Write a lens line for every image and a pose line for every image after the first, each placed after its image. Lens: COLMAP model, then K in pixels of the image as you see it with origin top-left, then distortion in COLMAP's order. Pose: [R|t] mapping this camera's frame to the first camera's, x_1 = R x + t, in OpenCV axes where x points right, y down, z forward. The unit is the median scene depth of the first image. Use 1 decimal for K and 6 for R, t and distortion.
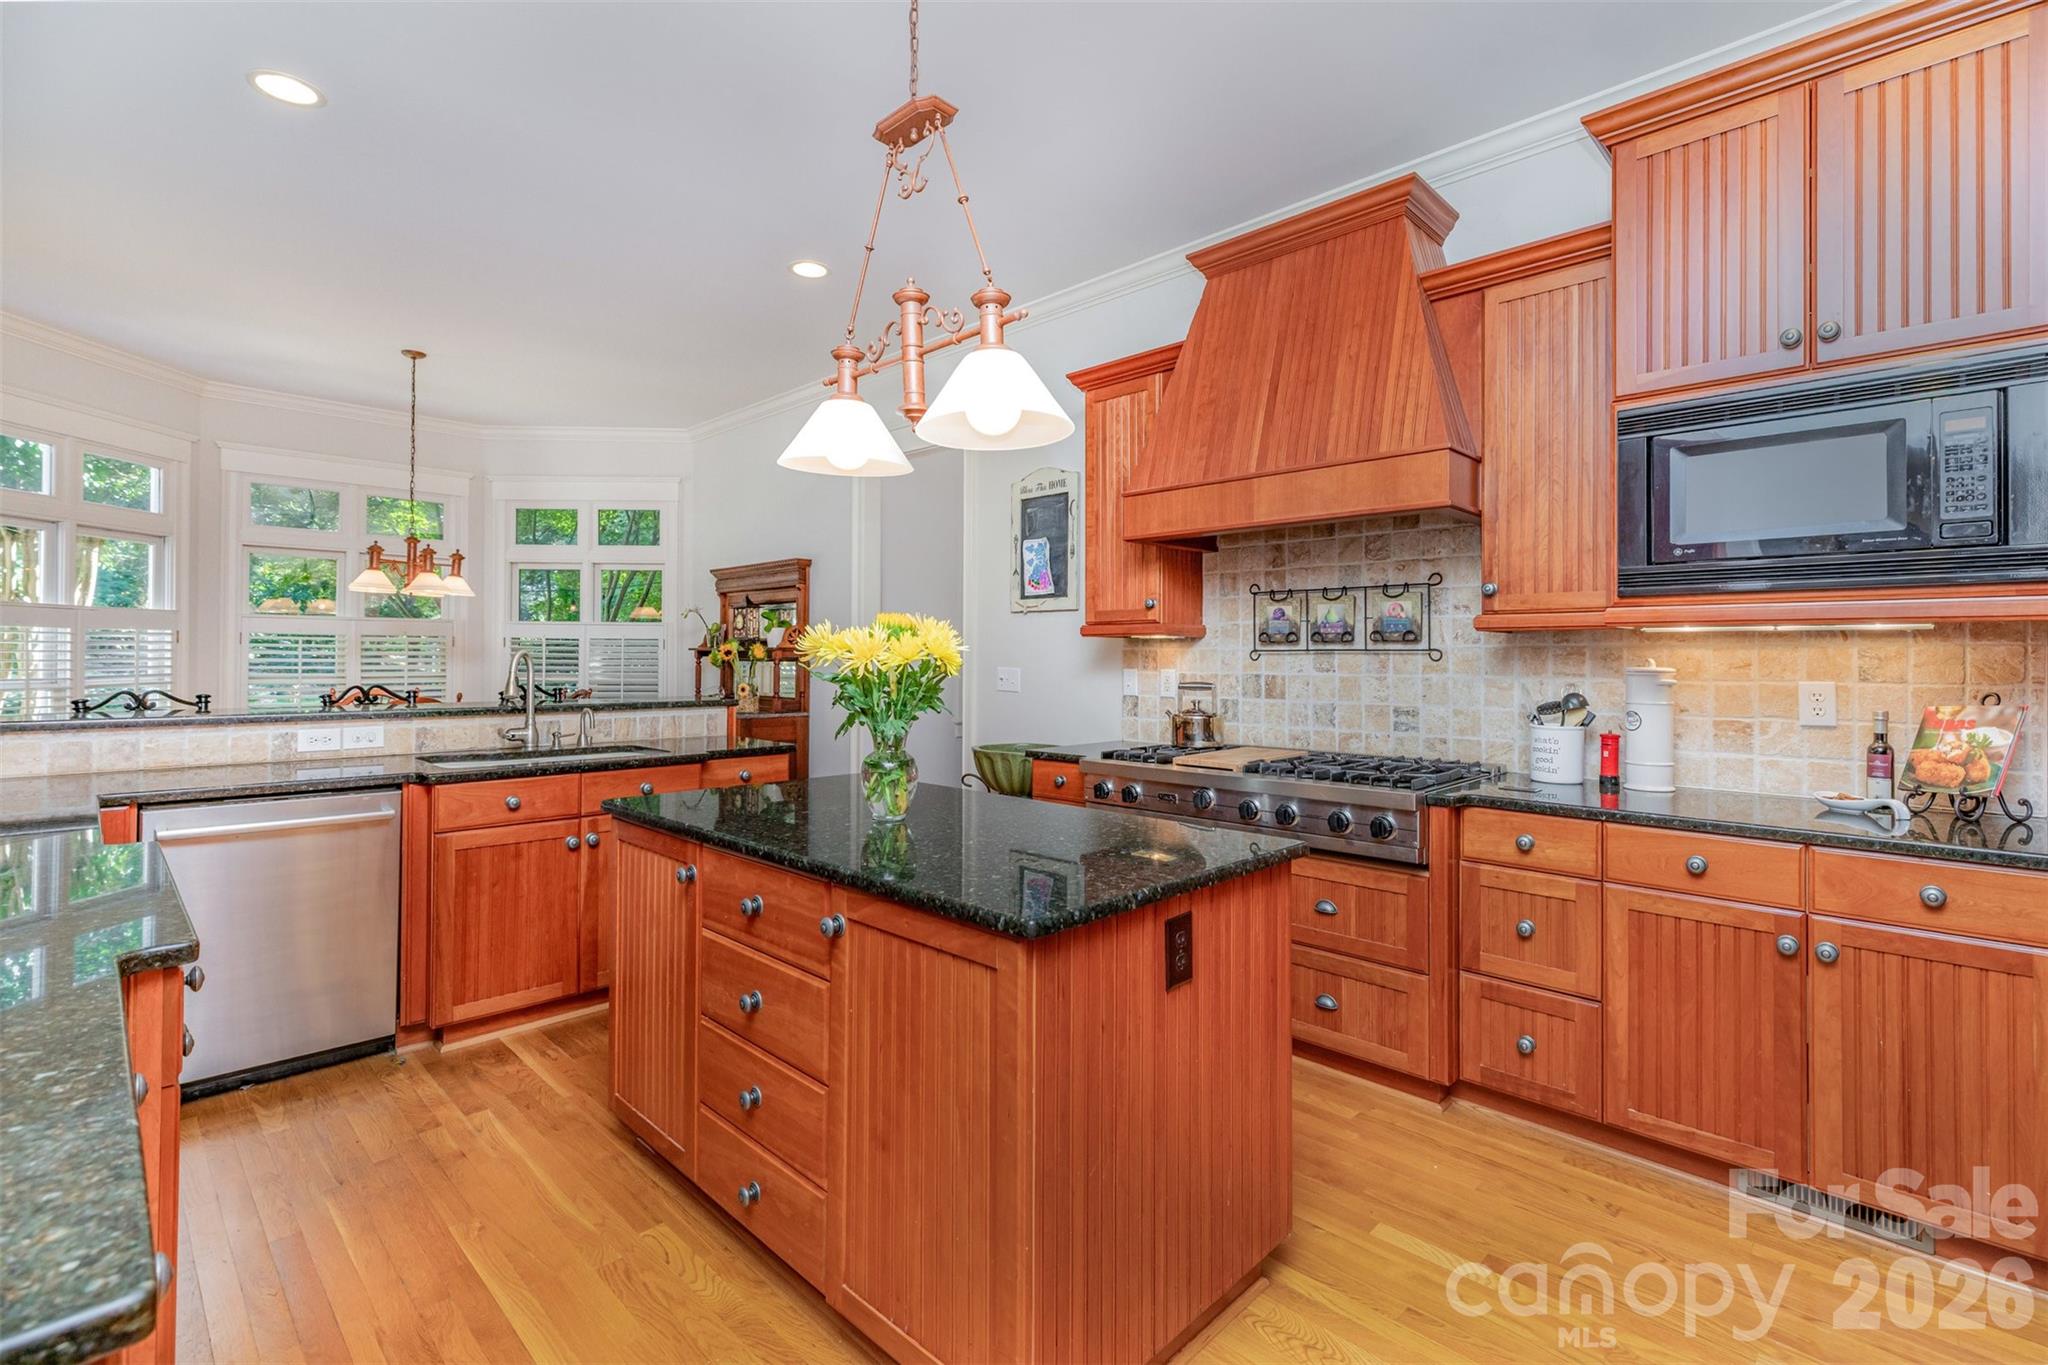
lens RADIAL K [[924.1, 0, 1024.3], [0, 924.1, 651.2], [0, 0, 1]] dist [0.001896, 0.000130]
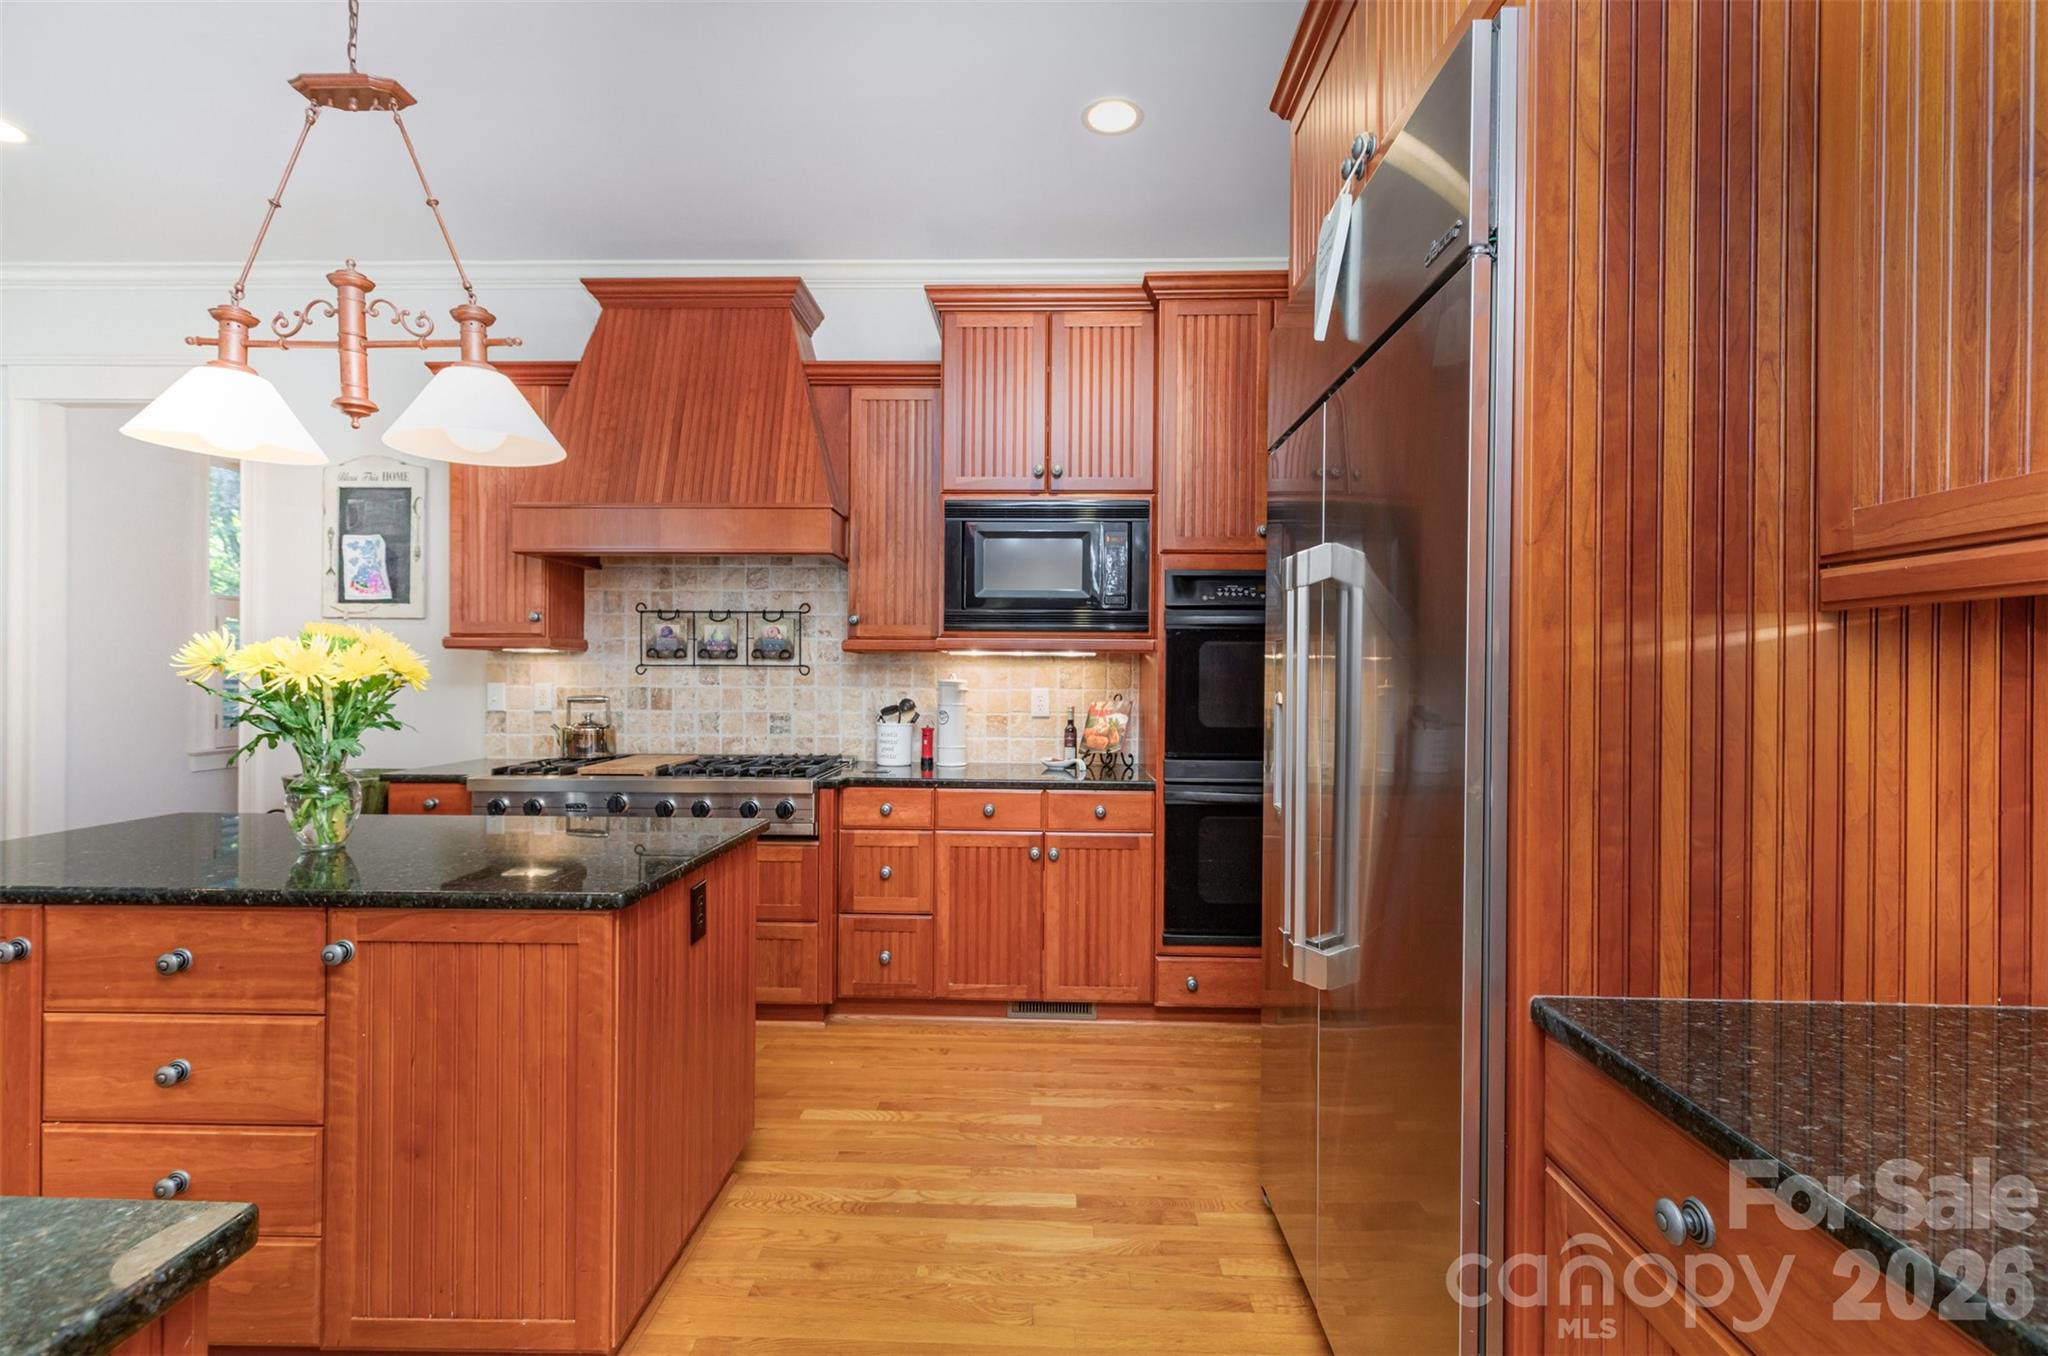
lens RADIAL K [[919.0, 0, 1024.0], [0, 919.0, 678.0], [0, 0, 1]] dist [-0.000378, -0.000006]
pose [[0.730903, -0.002133, 0.682478, -0.206837], [-0.007962, 0.999900, 0.011652, -0.002284], [-0.682435, -0.013951, 0.730813, -0.107755]]
